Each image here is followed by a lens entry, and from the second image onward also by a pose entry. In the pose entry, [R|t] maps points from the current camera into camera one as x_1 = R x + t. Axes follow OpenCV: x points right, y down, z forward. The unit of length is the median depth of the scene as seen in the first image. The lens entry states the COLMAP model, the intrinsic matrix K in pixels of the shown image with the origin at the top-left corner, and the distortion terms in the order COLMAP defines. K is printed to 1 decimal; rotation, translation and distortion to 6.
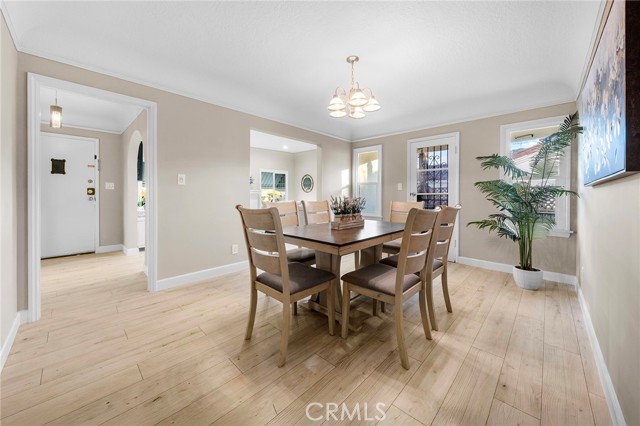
lens RADIAL K [[233.9, 0, 306.7], [0, 233.9, 199.5], [0, 0, 1]] dist [-0.001794, -0.000558]
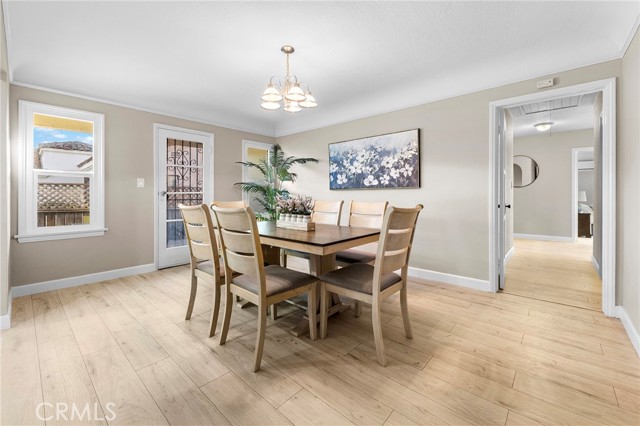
lens RADIAL K [[273.5, 0, 313.0], [0, 273.5, 194.7], [0, 0, 1]] dist [0.000388, -0.000259]
pose [[-0.067661, -0.002370, 0.997706, -0.601267], [0.021702, 0.999757, 0.003846, -0.011995], [-0.997472, 0.021912, -0.067593, 0.646754]]
